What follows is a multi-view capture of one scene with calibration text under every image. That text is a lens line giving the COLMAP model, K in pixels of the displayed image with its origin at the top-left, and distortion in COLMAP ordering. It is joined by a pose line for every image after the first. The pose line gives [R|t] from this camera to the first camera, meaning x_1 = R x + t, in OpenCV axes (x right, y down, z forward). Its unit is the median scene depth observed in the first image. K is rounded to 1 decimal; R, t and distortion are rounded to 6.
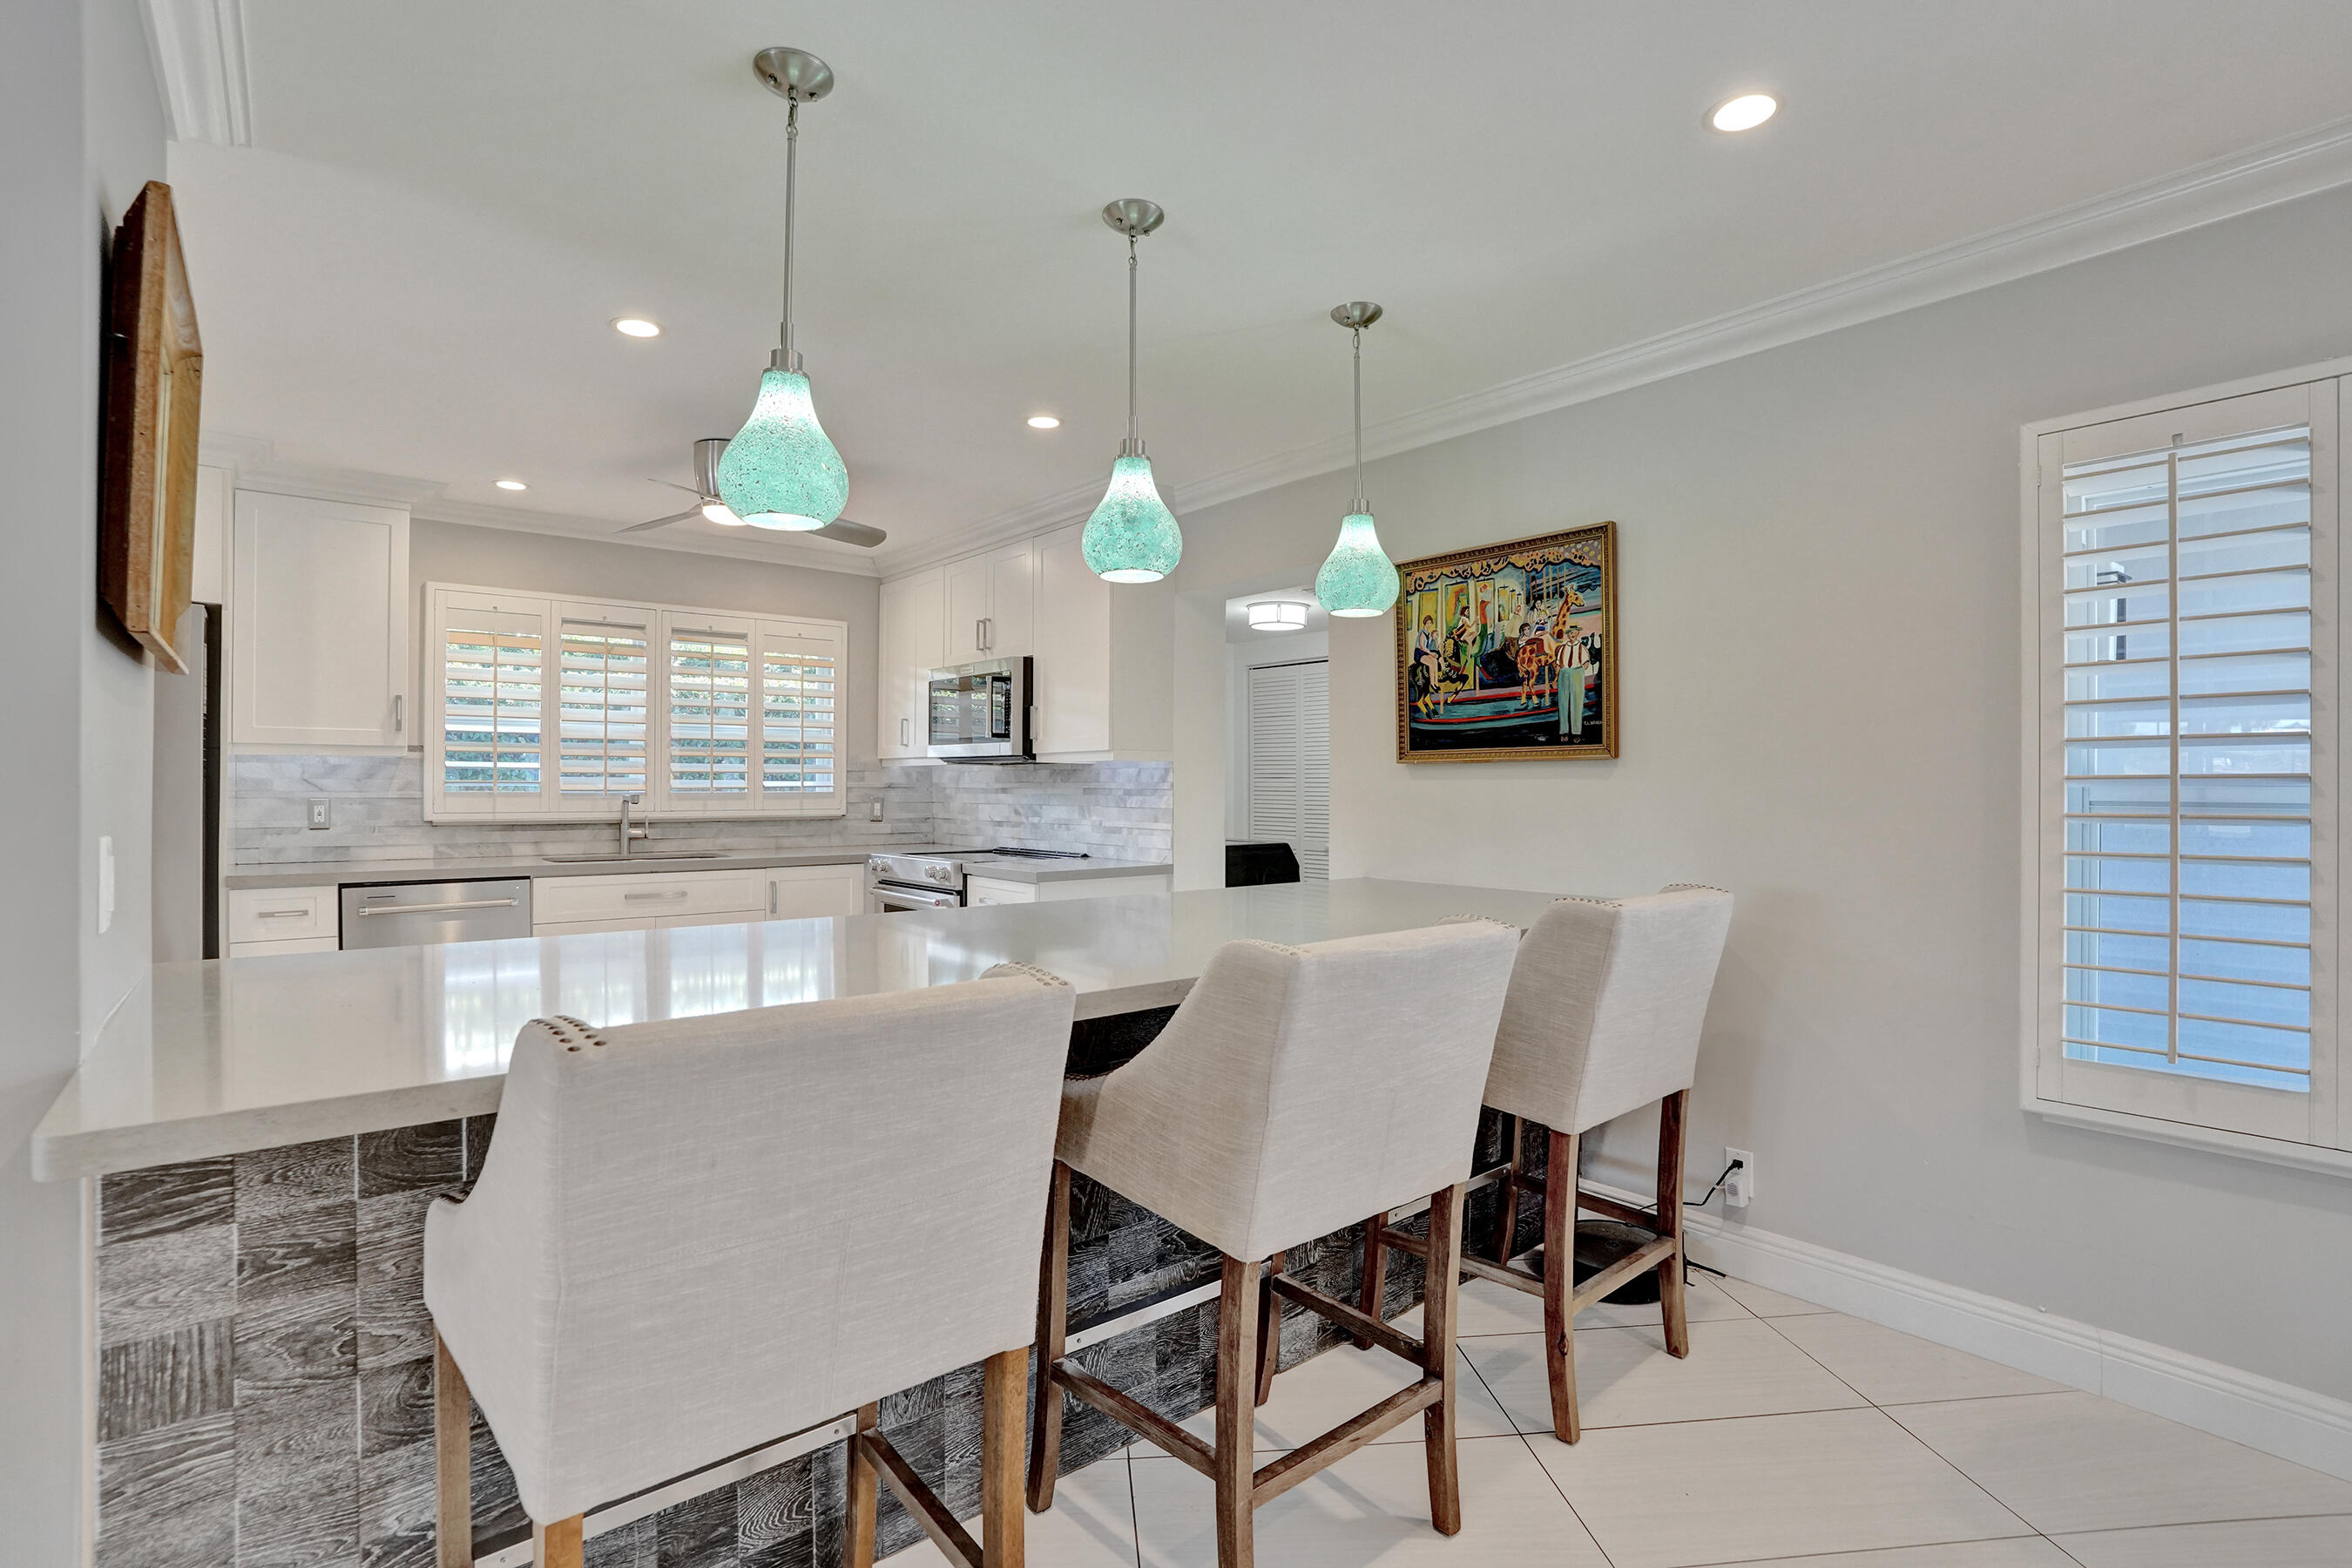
lens RADIAL K [[1094.0, 0, 1164.5], [0, 1094.0, 785.0], [0, 0, 1]] dist [-0.069499, 0.026885]
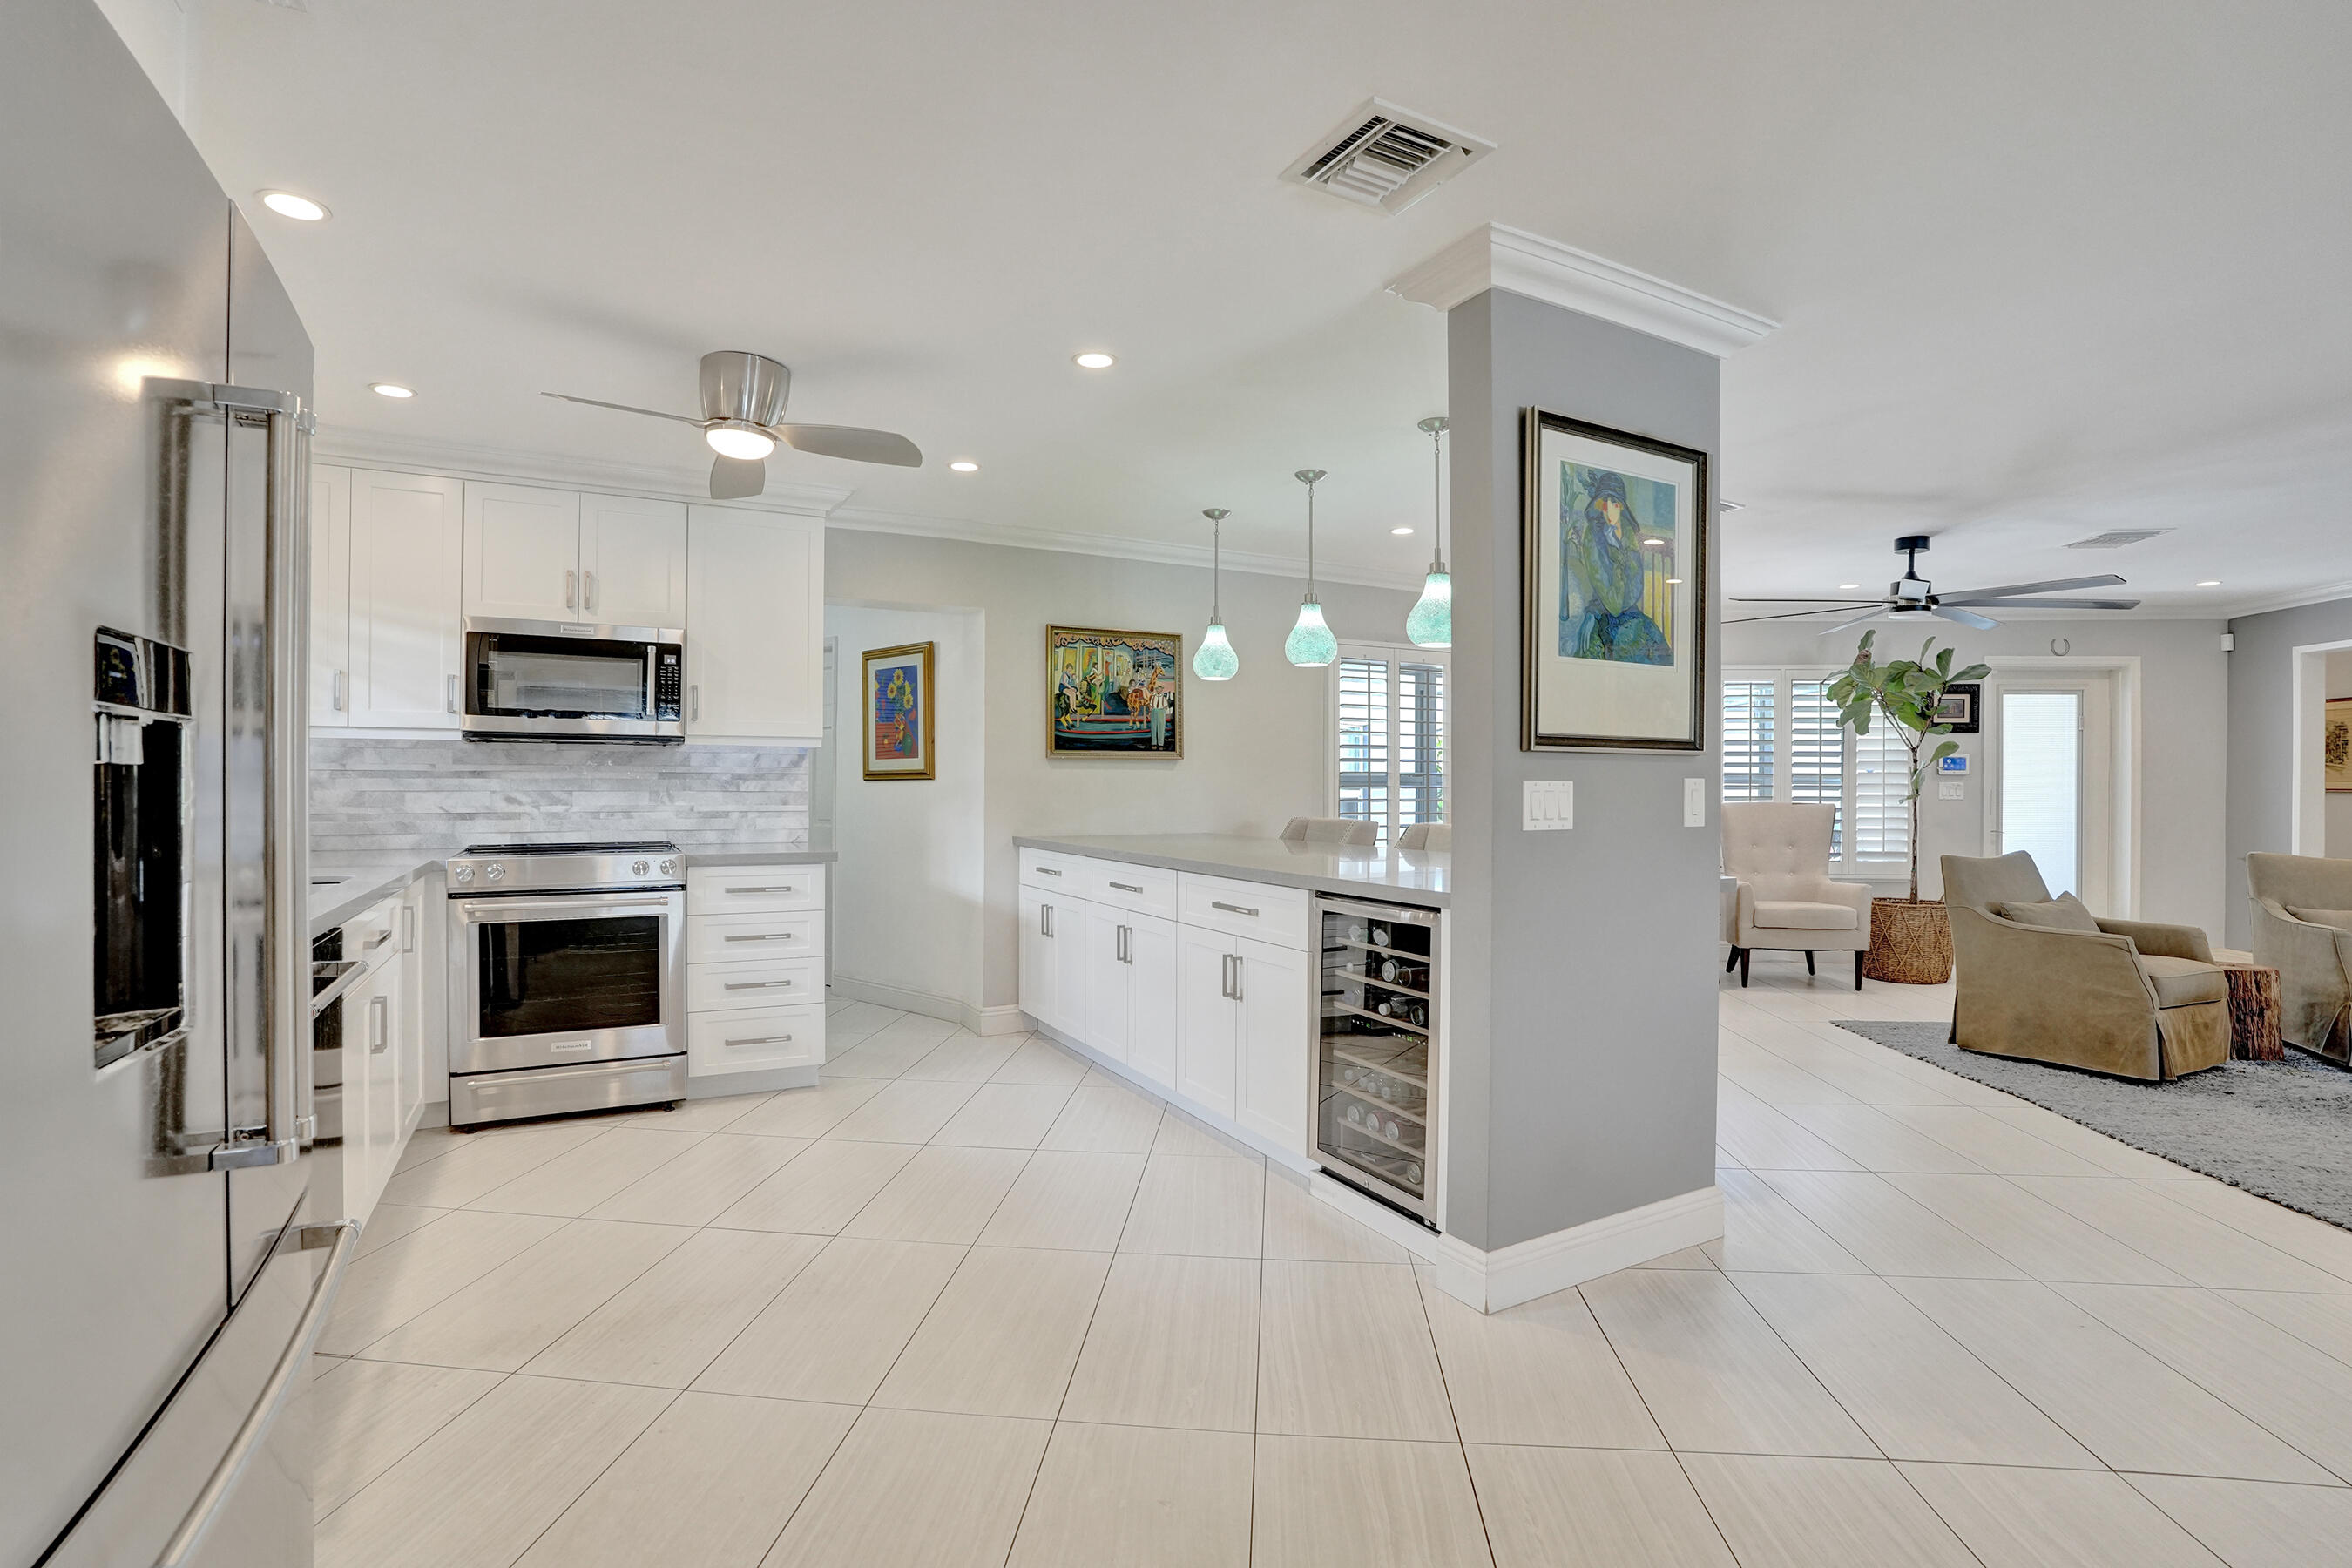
lens RADIAL K [[1094.0, 0, 1164.5], [0, 1094.0, 785.0], [0, 0, 1]] dist [-0.069499, 0.026885]
pose [[0.201401, -0.004740, 0.979497, -1.293676], [-0.006268, 0.999962, 0.006128, 0.007989], [-0.979489, -0.007374, 0.201364, 0.563624]]
